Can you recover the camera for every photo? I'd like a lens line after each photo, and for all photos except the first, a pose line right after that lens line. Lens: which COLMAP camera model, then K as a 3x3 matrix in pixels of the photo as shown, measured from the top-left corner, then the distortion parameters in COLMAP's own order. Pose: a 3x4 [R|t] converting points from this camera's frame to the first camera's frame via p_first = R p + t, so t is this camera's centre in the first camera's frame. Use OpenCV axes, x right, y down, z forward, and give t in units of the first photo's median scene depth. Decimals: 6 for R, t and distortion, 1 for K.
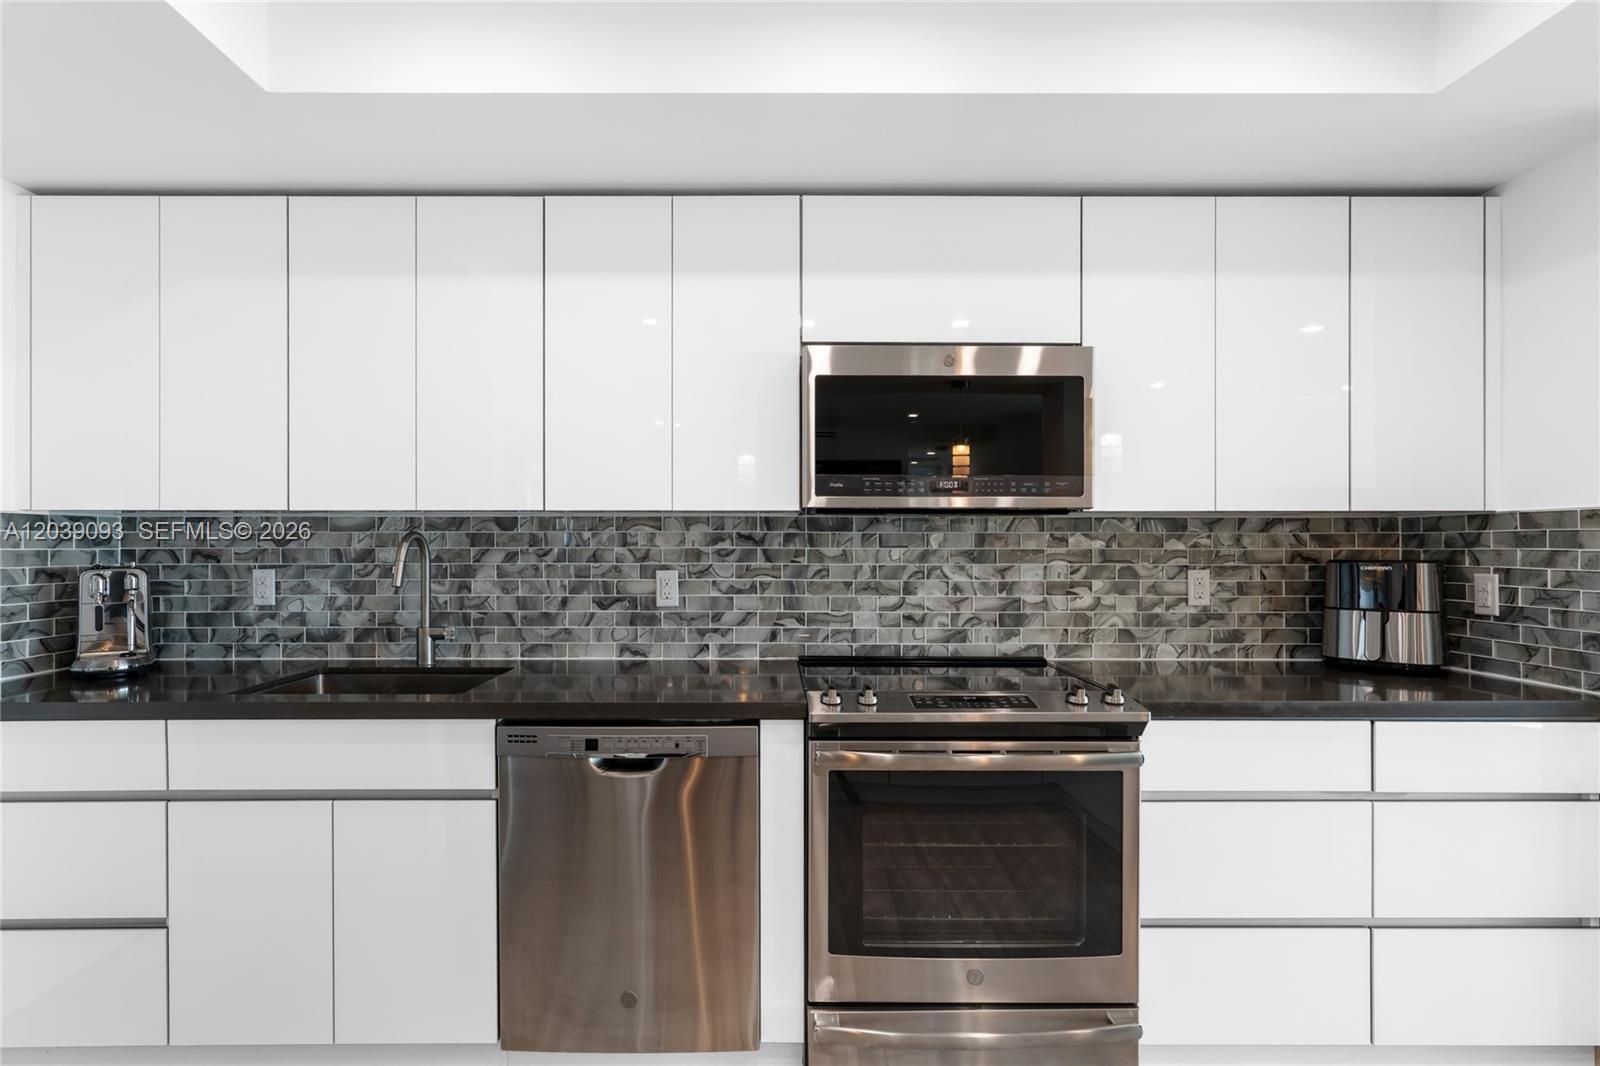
lens RADIAL K [[739.9, 0, 776.5], [0, 739.9, 537.5], [0, 0, 1]] dist [-0.002174, 0.000475]
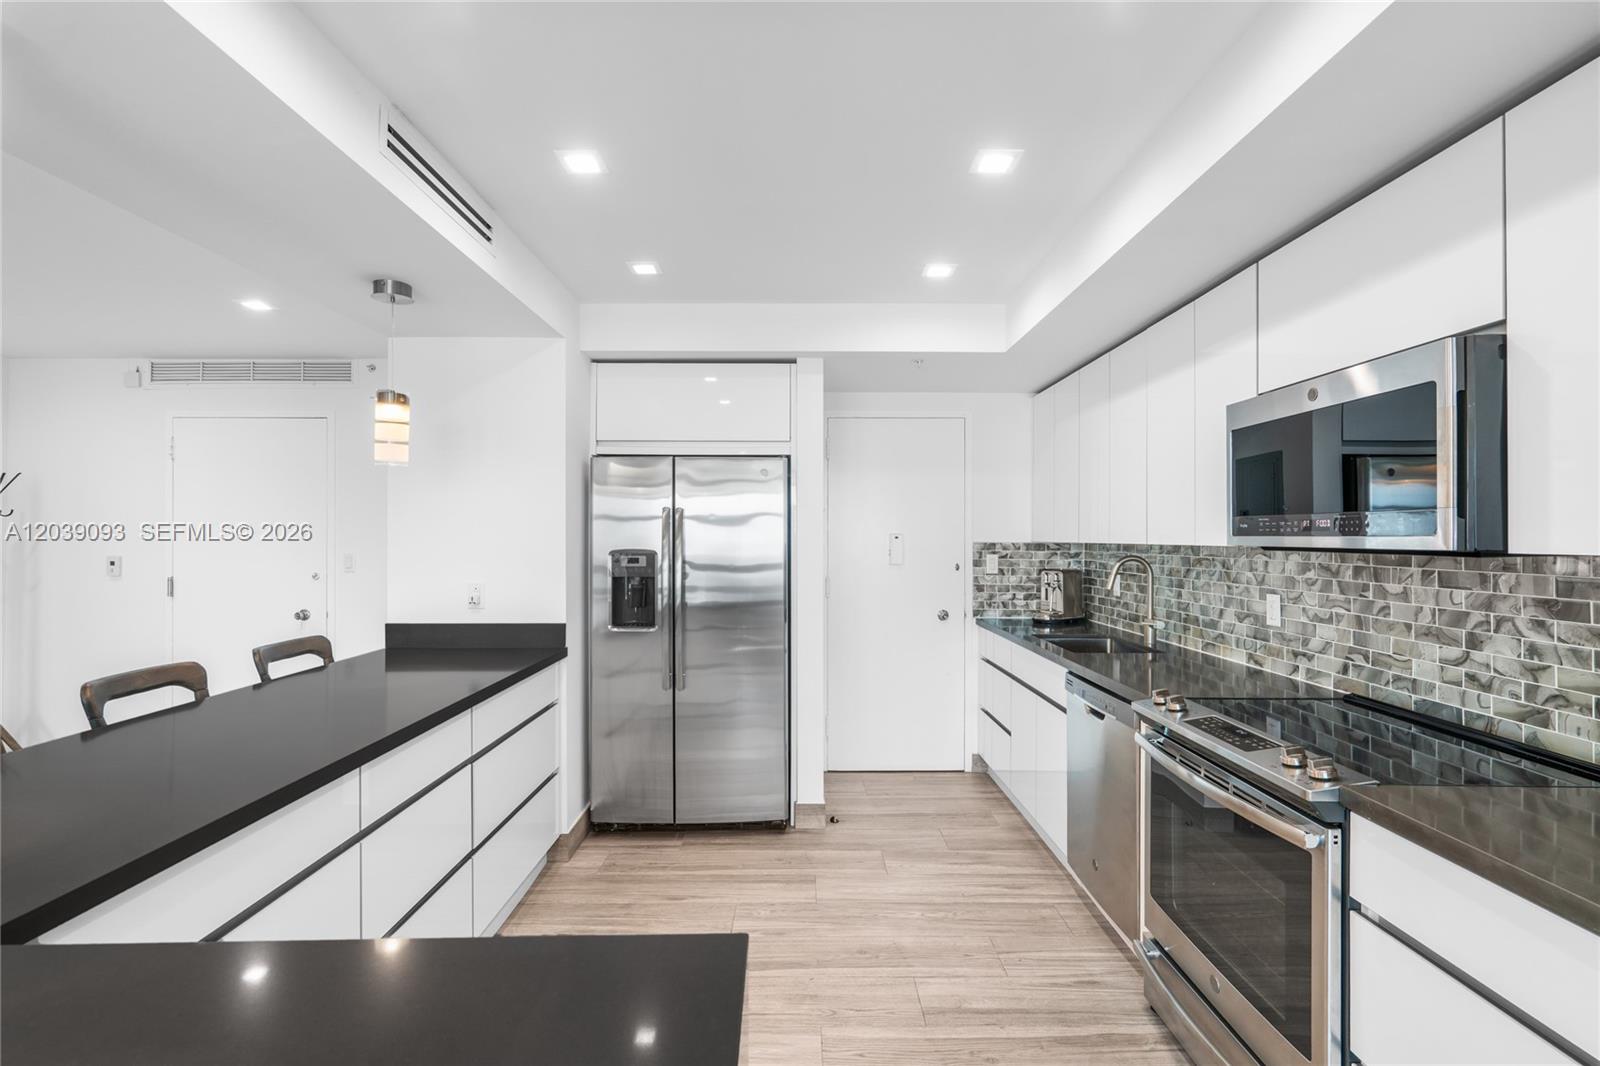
lens RADIAL K [[719.8, 0, 802.4], [0, 719.8, 532.8], [0, 0, 1]] dist [-0.004238, 0.000915]
pose [[-0.003394, -0.005473, -0.999979, 0.955524], [0.004240, 0.999976, -0.005487, -0.046917], [0.999985, -0.004259, -0.003370, 0.281167]]
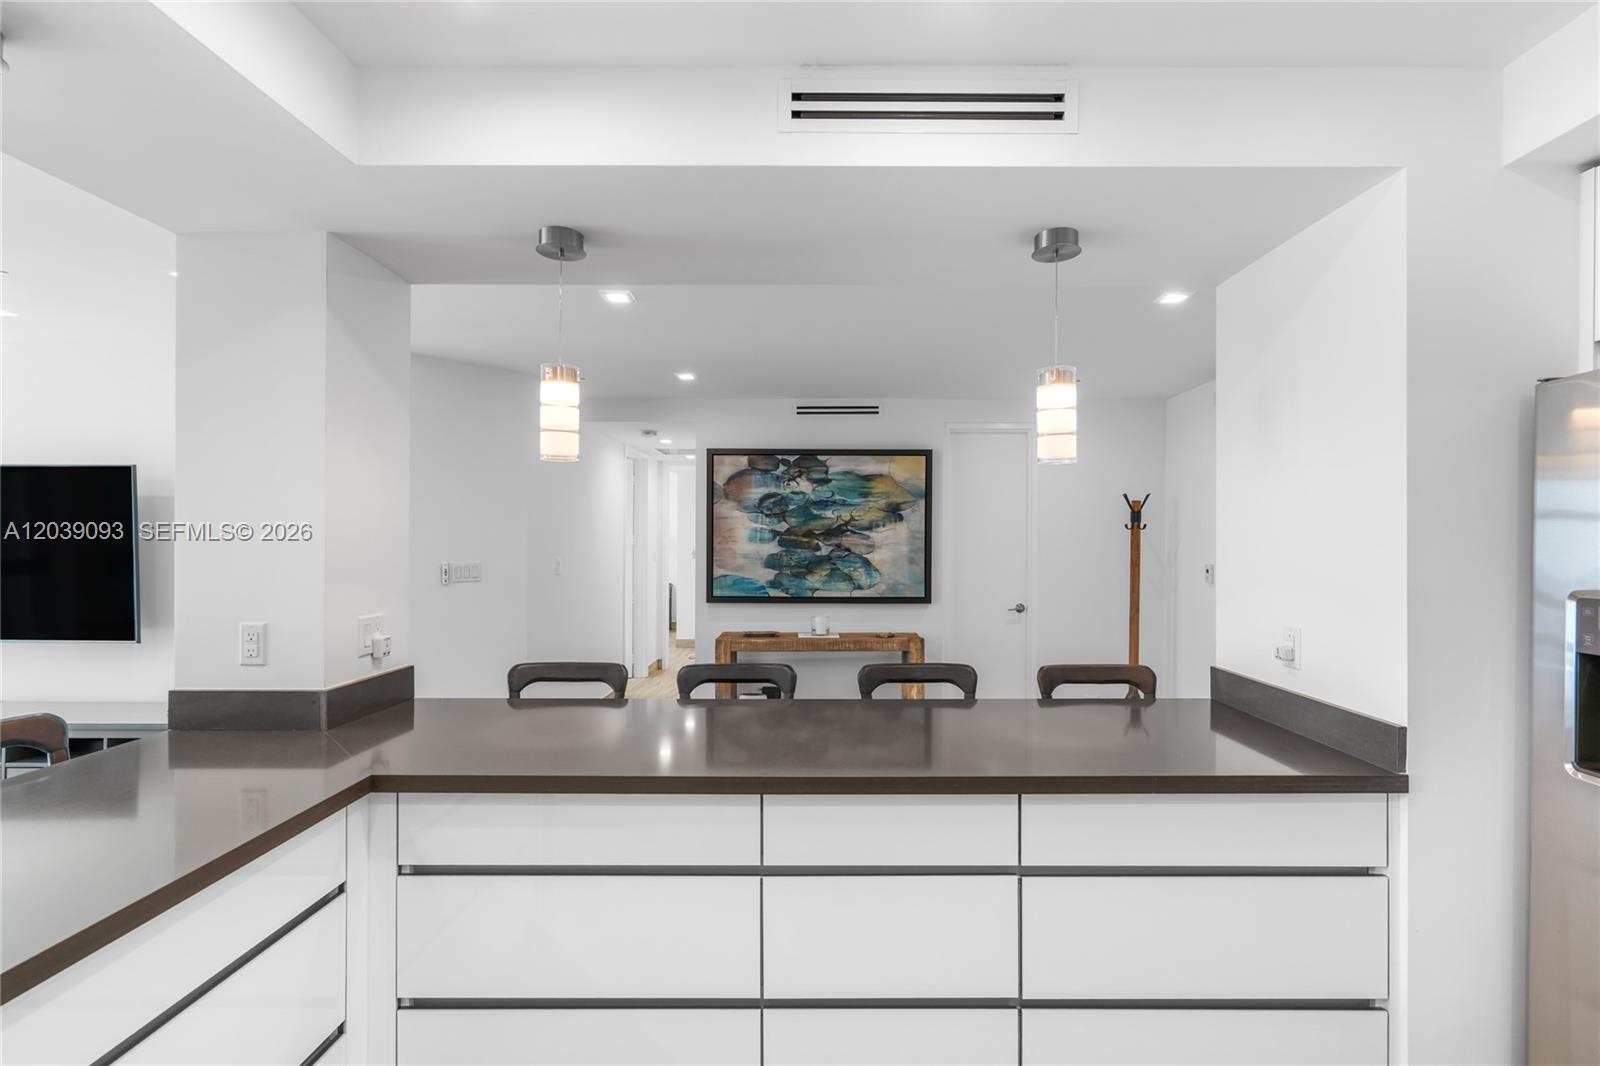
lens RADIAL K [[731.7, 0, 824.1], [0, 731.7, 540.0], [0, 0, 1]] dist [-0.001037, 0.000201]
pose [[-0.999943, -0.004357, 0.009772, 0.170228], [-0.004399, 0.999981, -0.004246, -0.059704], [-0.009754, -0.004288, -0.999943, 0.530590]]
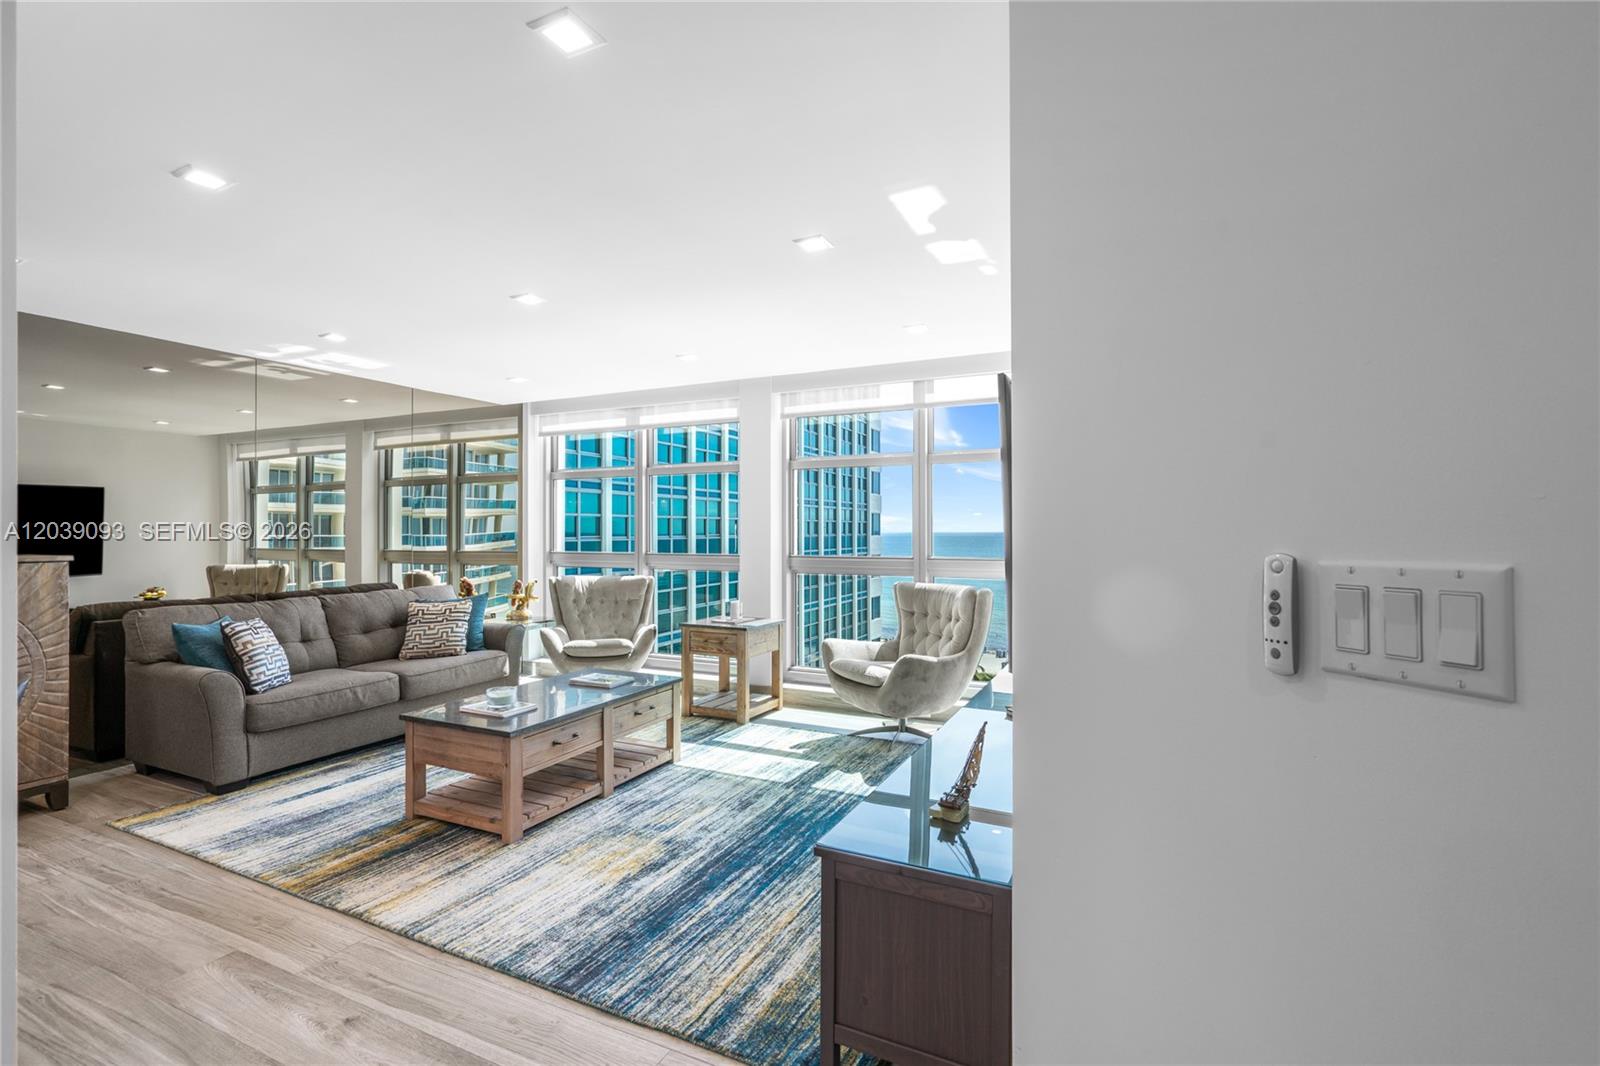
lens RADIAL K [[727.7, 0, 797.8], [0, 727.7, 525.5], [0, 0, 1]] dist [0.002516, 0.001059]
pose [[0.444815, 0.005842, 0.895603, 0.711404], [-0.001369, 0.999982, -0.005843, -0.020043], [-0.895621, 0.001373, 0.444815, -1.202061]]
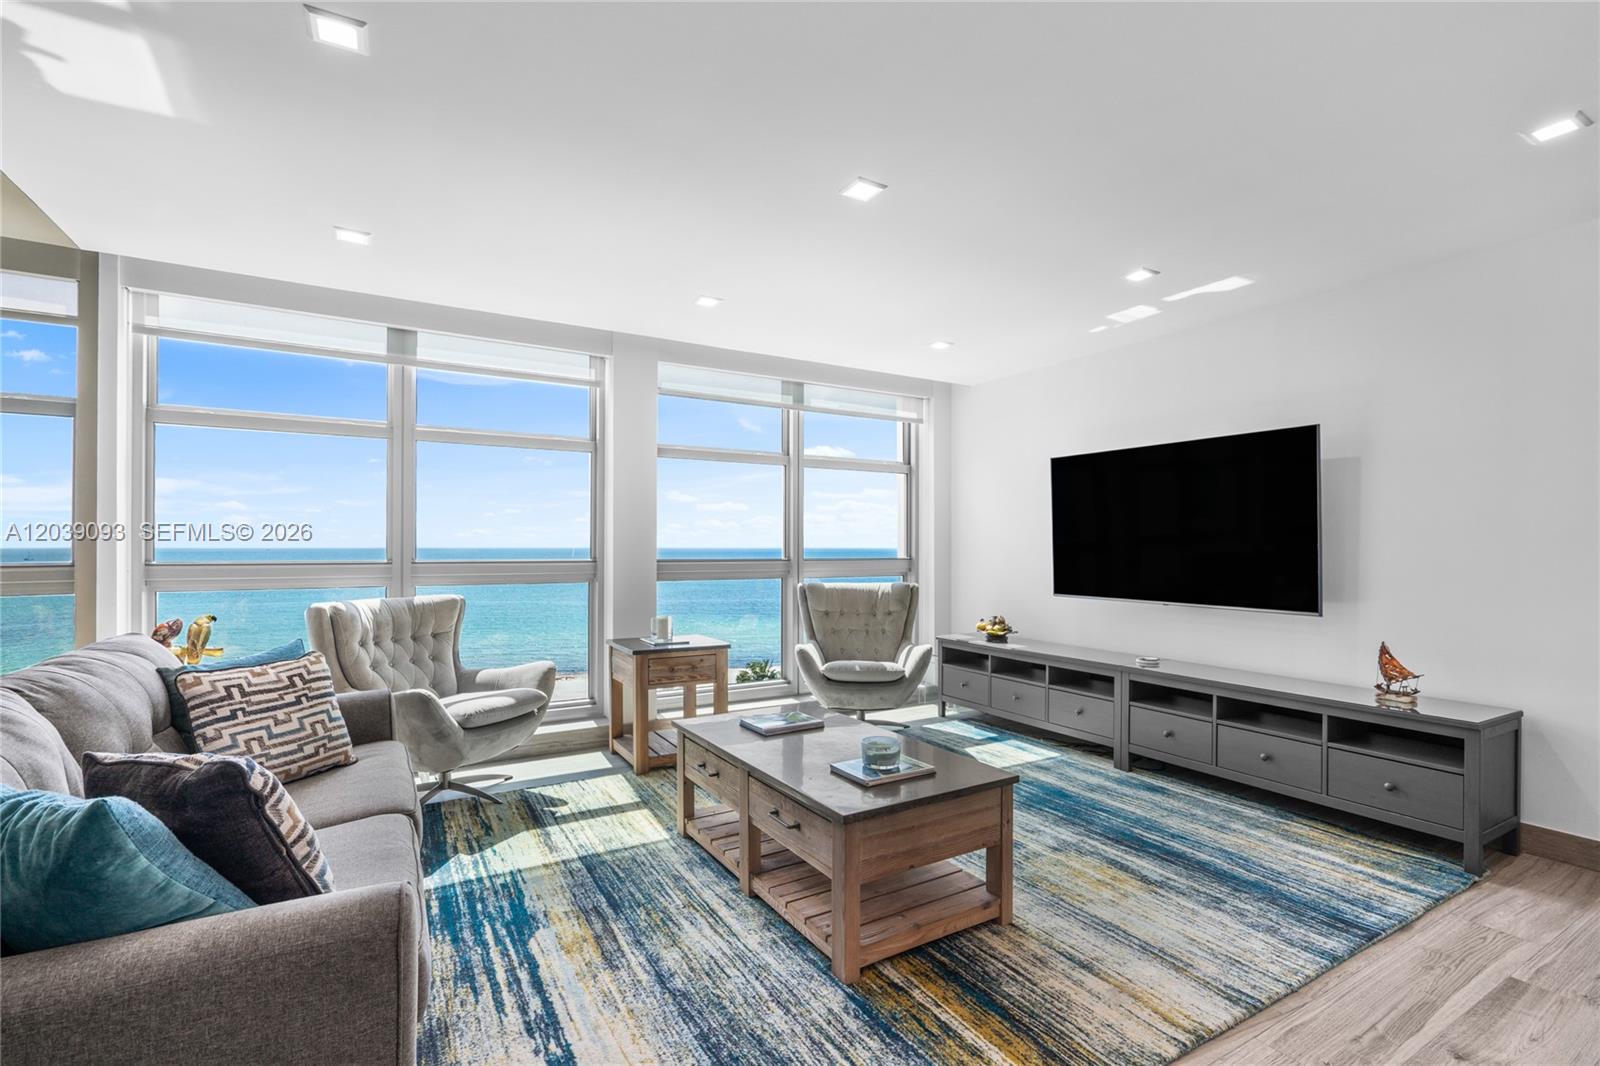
lens RADIAL K [[723.2, 0, 800.6], [0, 723.2, 549.8], [0, 0, 1]] dist [-0.003629, 0.000381]
pose [[-0.501775, -0.005869, 0.864978, 0.943995], [-0.005995, 0.999977, 0.003307, 0.030514], [-0.864978, -0.003526, -0.501798, 0.597451]]
